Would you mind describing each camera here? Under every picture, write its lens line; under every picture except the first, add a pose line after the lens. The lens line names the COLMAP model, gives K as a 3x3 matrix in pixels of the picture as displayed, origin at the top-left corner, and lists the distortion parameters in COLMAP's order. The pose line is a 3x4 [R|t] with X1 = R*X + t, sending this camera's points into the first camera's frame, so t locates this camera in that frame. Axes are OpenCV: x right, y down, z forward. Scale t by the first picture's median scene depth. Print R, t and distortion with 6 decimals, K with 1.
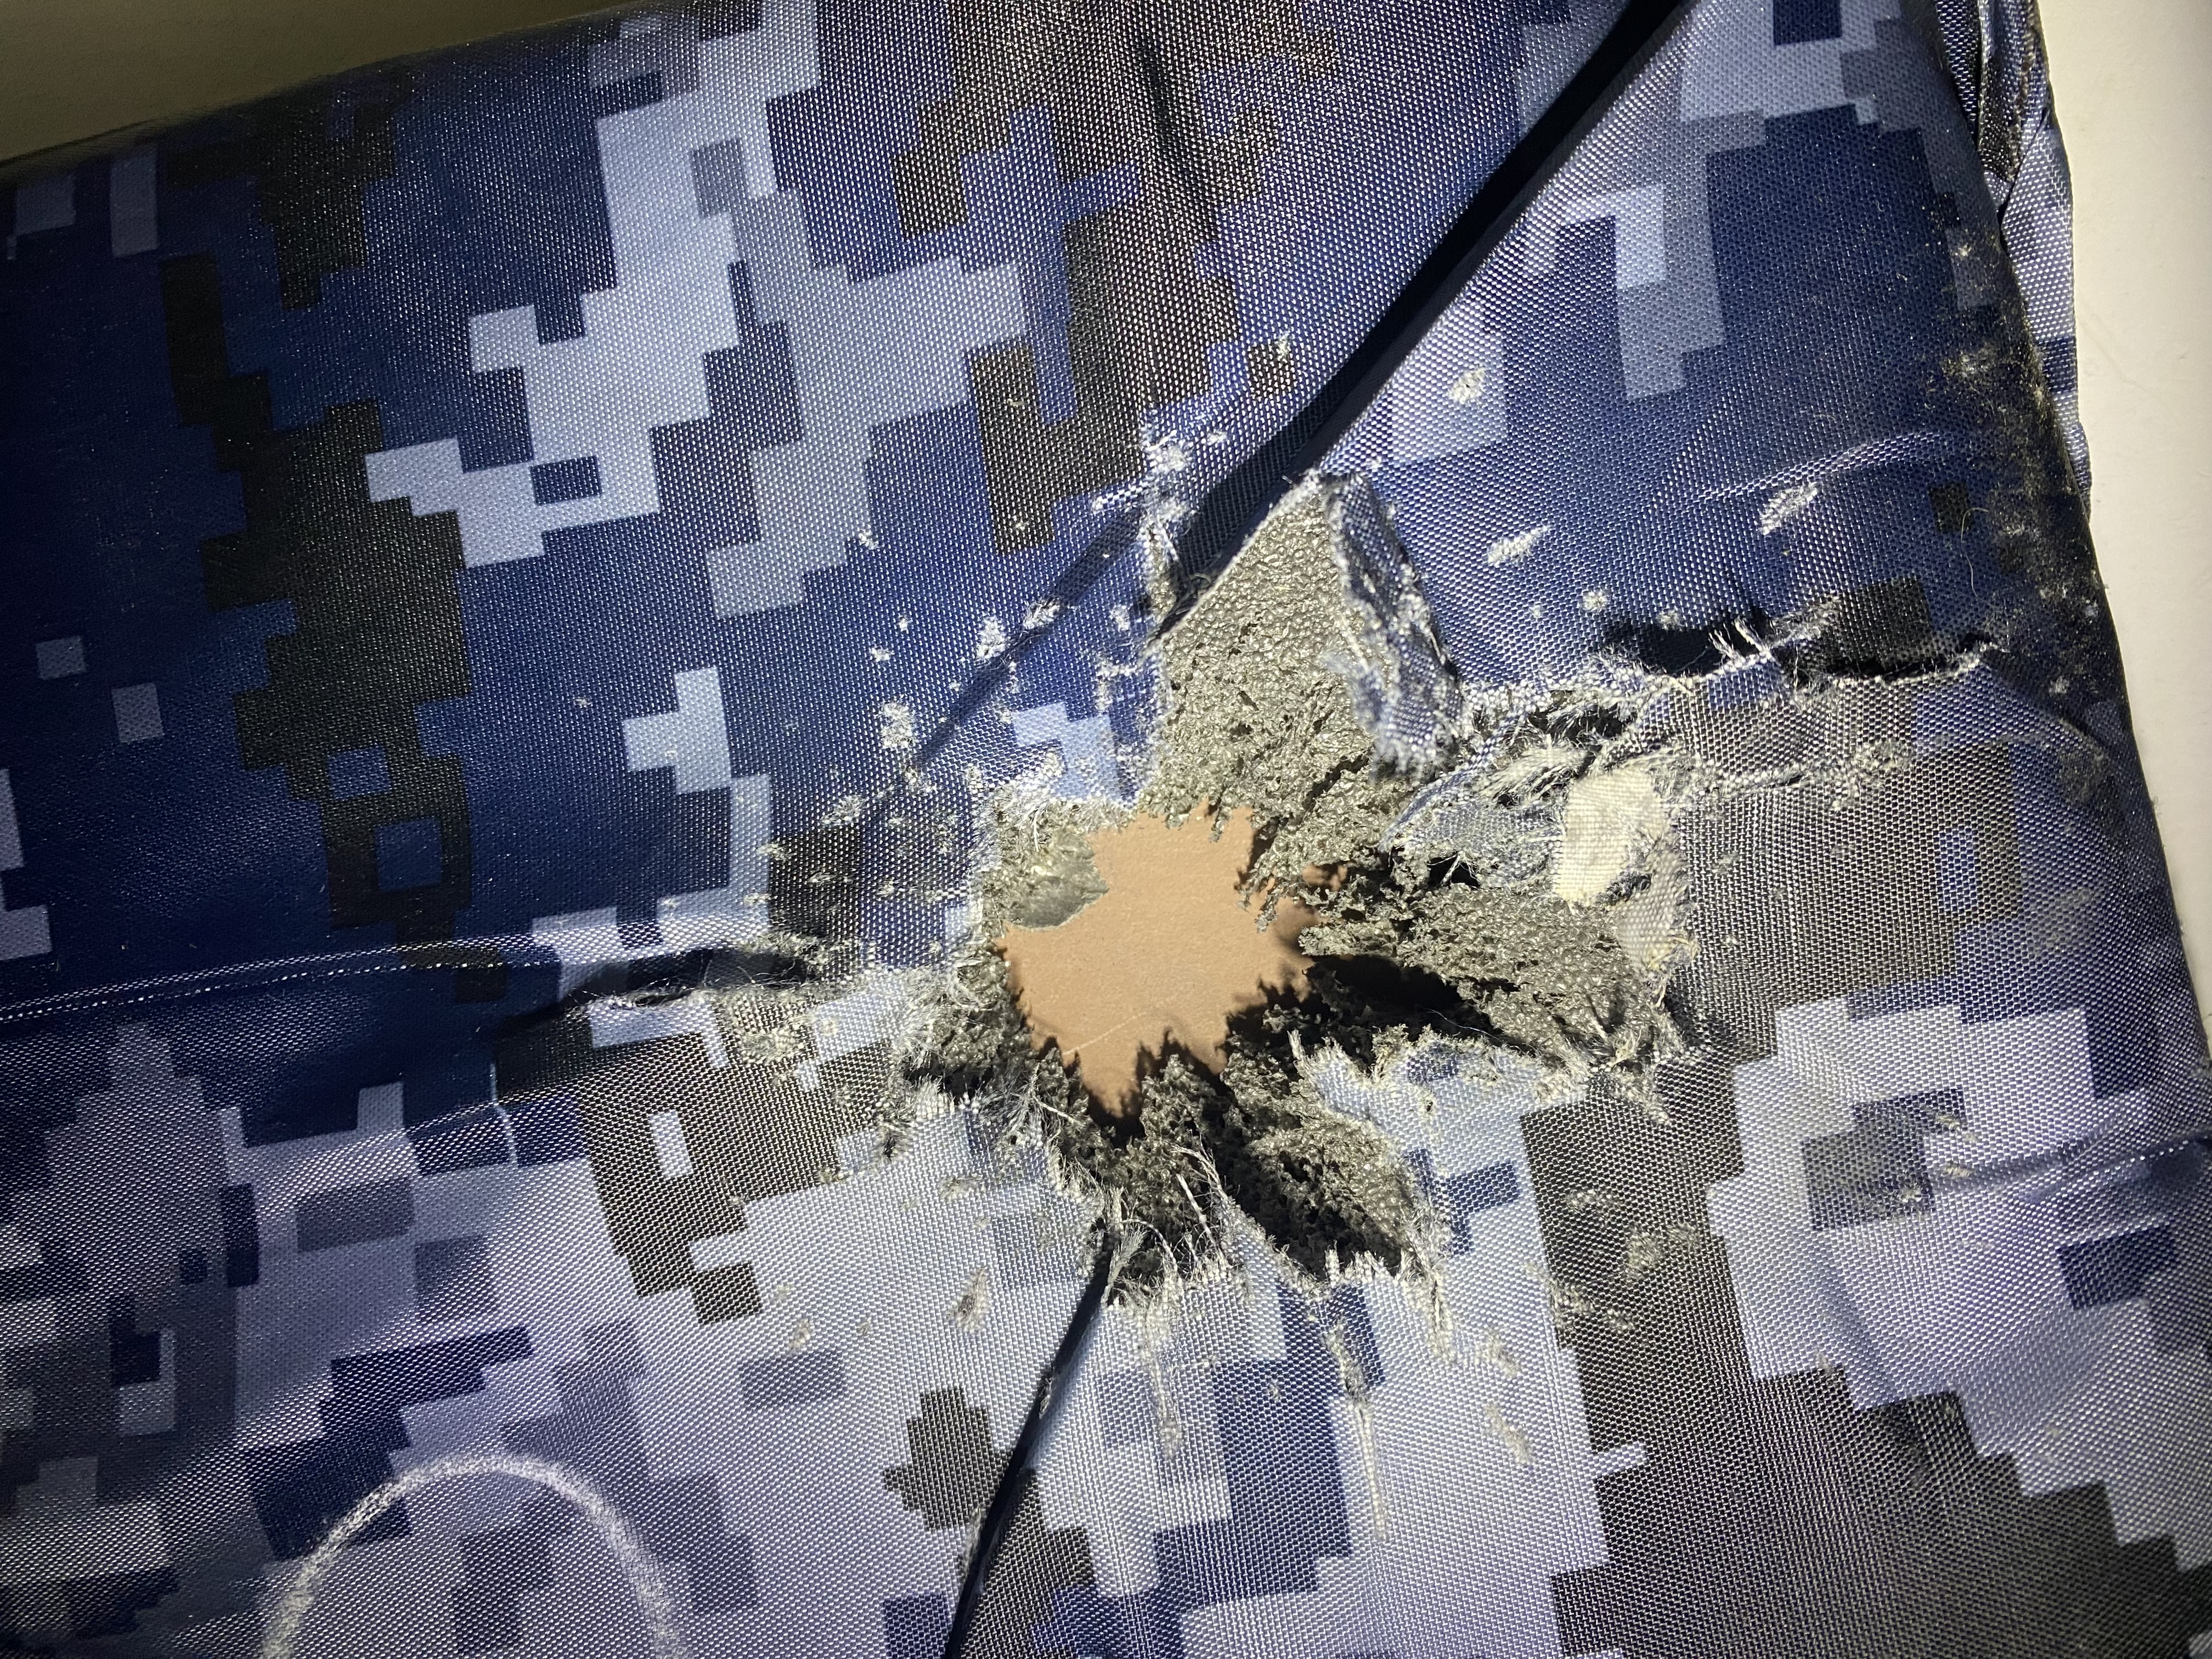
lens RADIAL K [[1696.1, 0, 1106.0], [0, 1696.1, 829.5], [0, 0, 1]] dist [-0.016071, -0.080201]
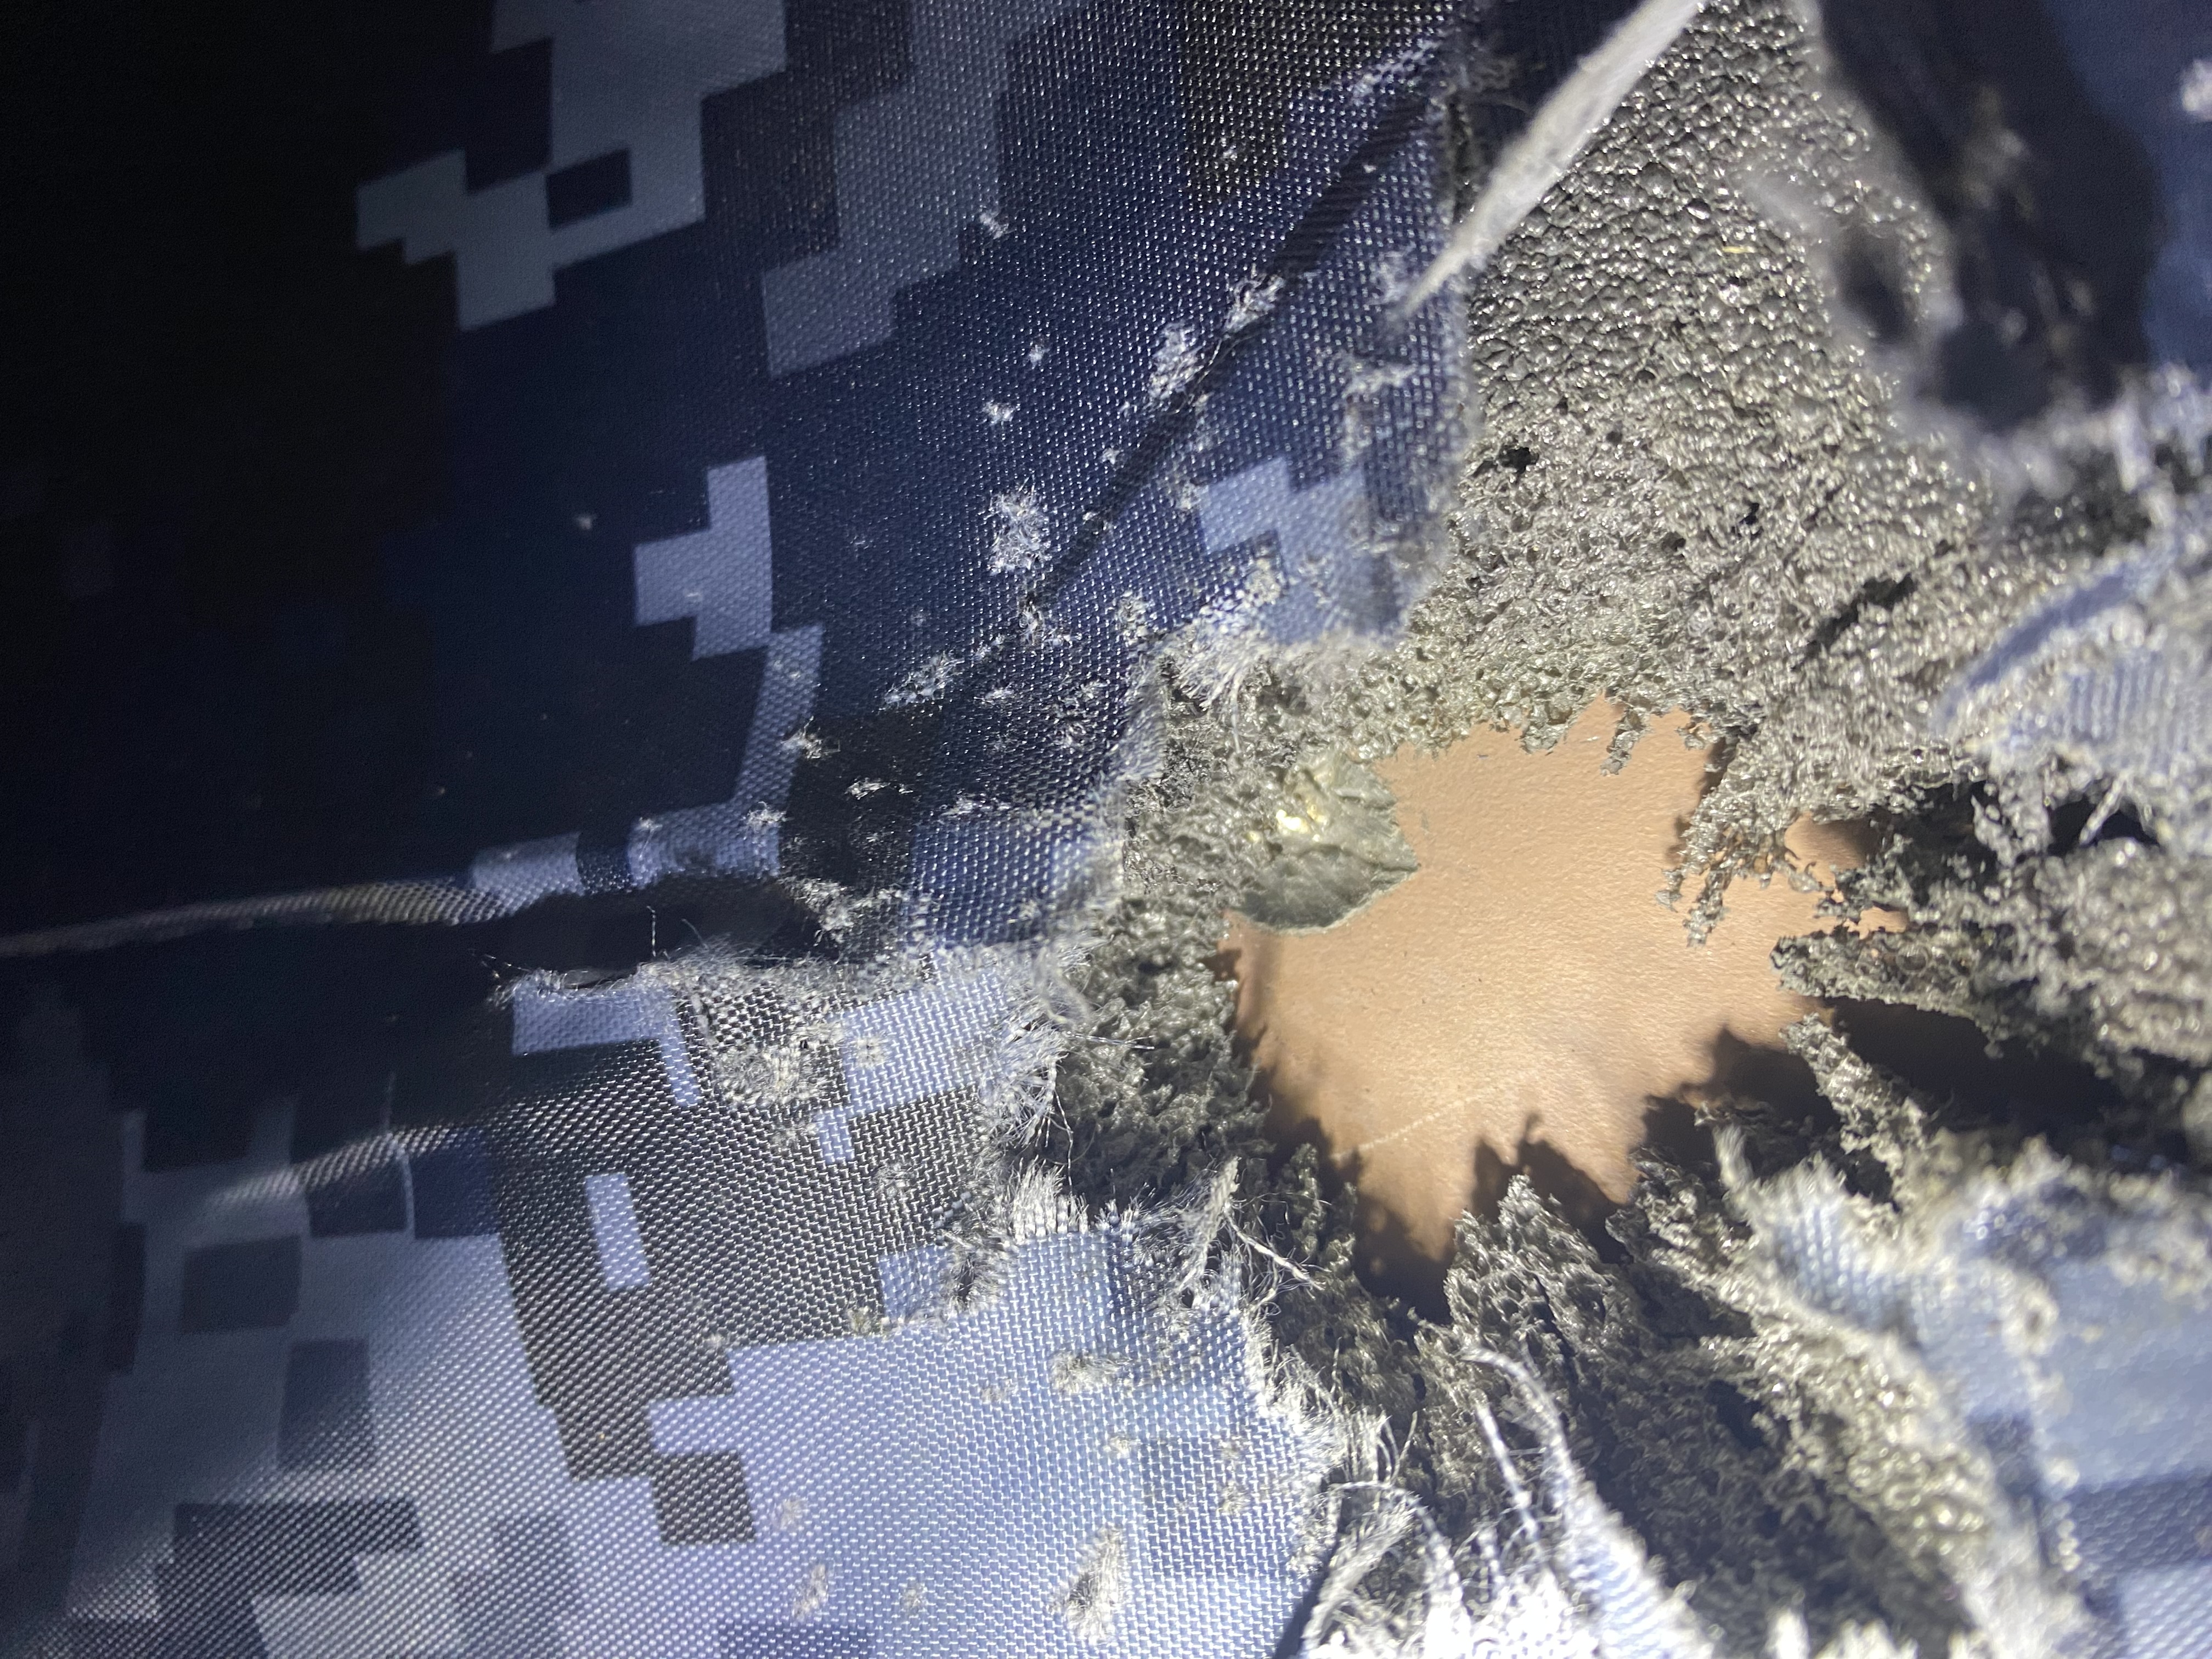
lens RADIAL K [[1696.1, 0, 1106.0], [0, 1696.1, 829.5], [0, 0, 1]] dist [-0.016071, -0.080201]
pose [[0.942712, 0.034335, -0.331837, 0.096483], [-0.067450, 0.993764, -0.088795, 0.086129], [0.326718, 0.106090, 0.939149, 0.477343]]
